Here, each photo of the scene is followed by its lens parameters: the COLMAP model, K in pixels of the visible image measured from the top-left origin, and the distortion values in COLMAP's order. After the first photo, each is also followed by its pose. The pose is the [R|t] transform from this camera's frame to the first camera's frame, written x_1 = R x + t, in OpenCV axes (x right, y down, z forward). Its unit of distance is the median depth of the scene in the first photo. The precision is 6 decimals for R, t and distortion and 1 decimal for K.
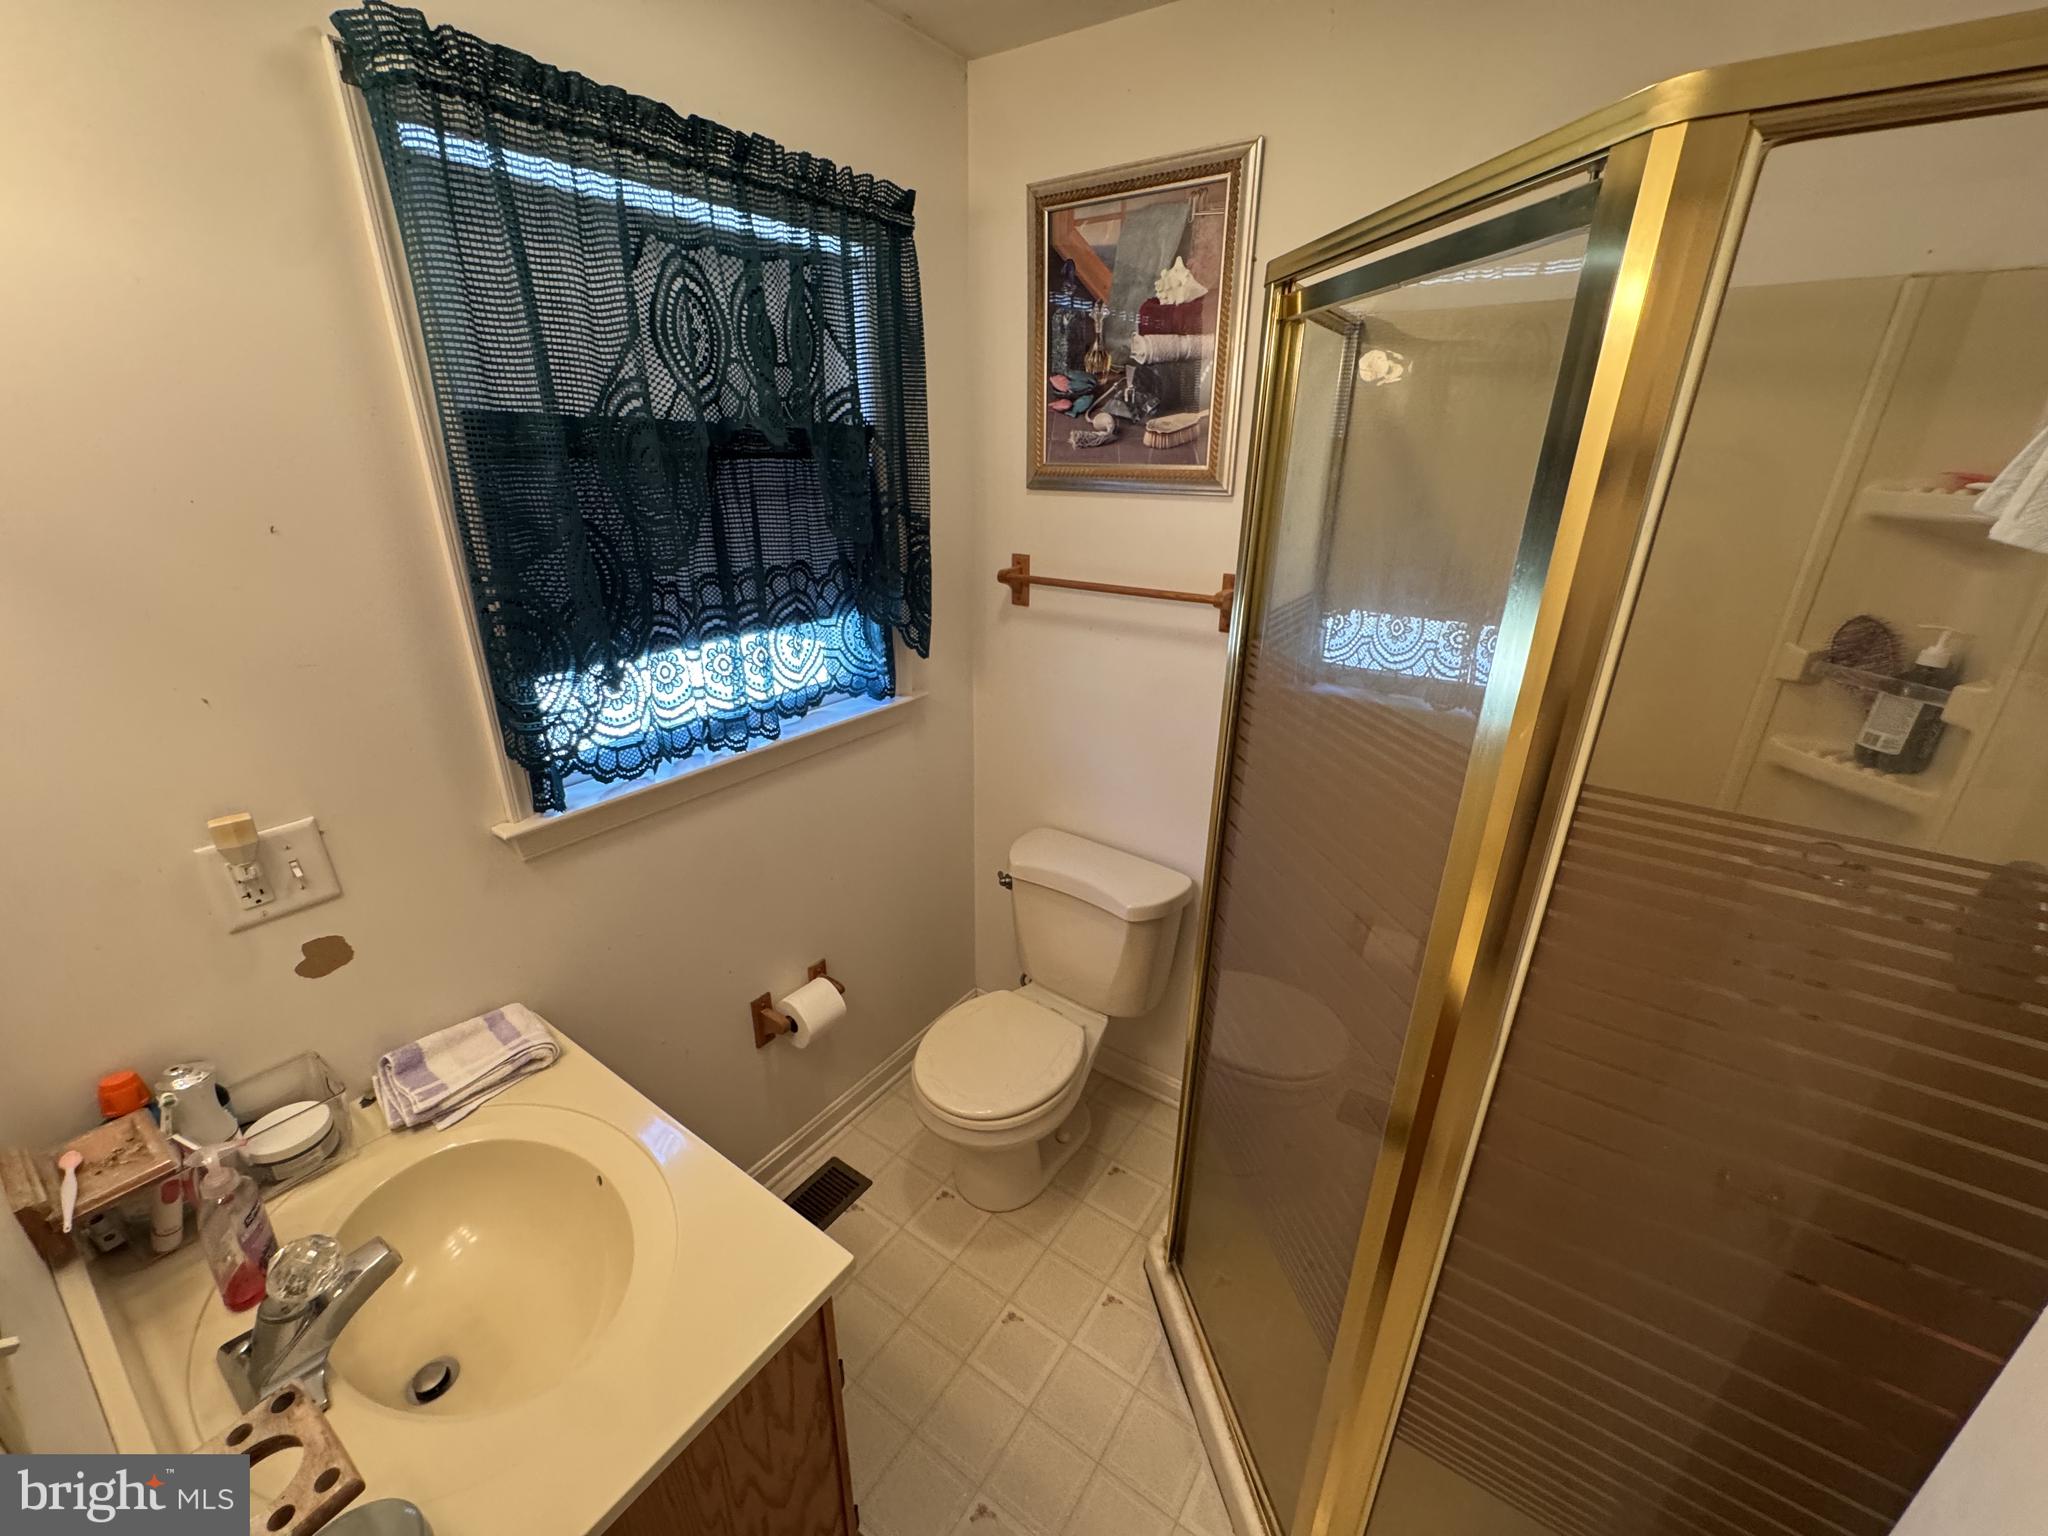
lens RADIAL K [[816.6, 0, 1024.0], [0, 816.6, 768.0], [0, 0, 1]] dist [-0.006319, 0.000400]
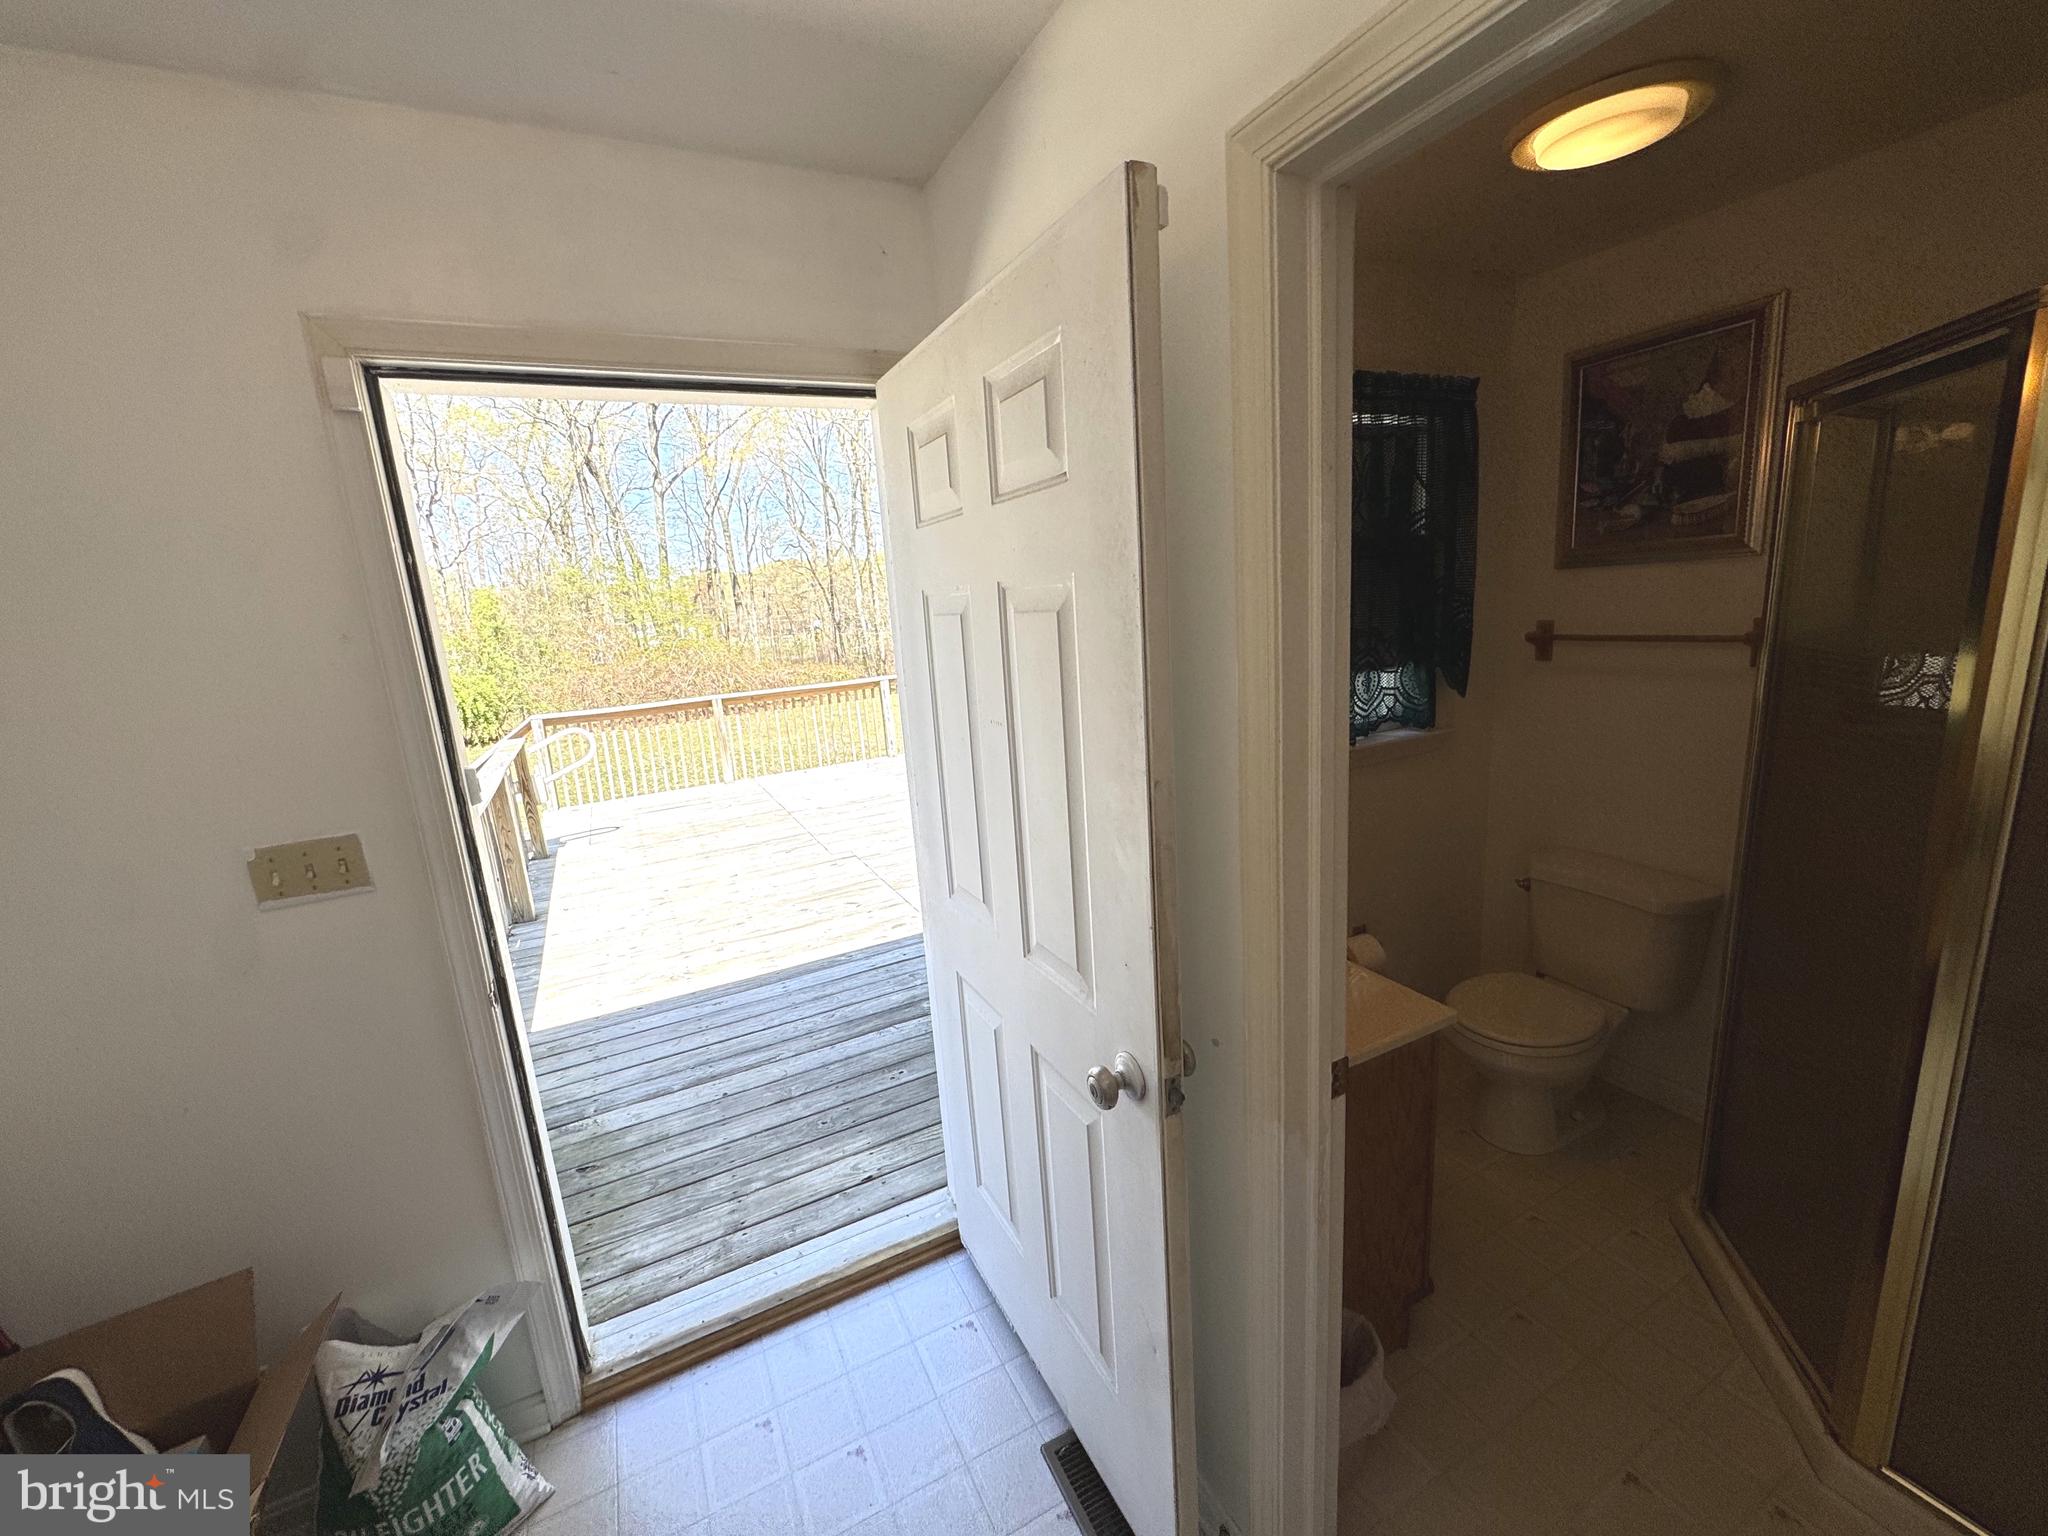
lens RADIAL K [[816.6, 0, 1024.0], [0, 816.6, 768.0], [0, 0, 1]] dist [-0.006319, 0.000400]
pose [[0.877614, 0.027683, -0.478569, -0.118720], [-0.101987, 0.986258, -0.129975, 0.239490], [0.468394, 0.162876, 0.868377, -0.496435]]
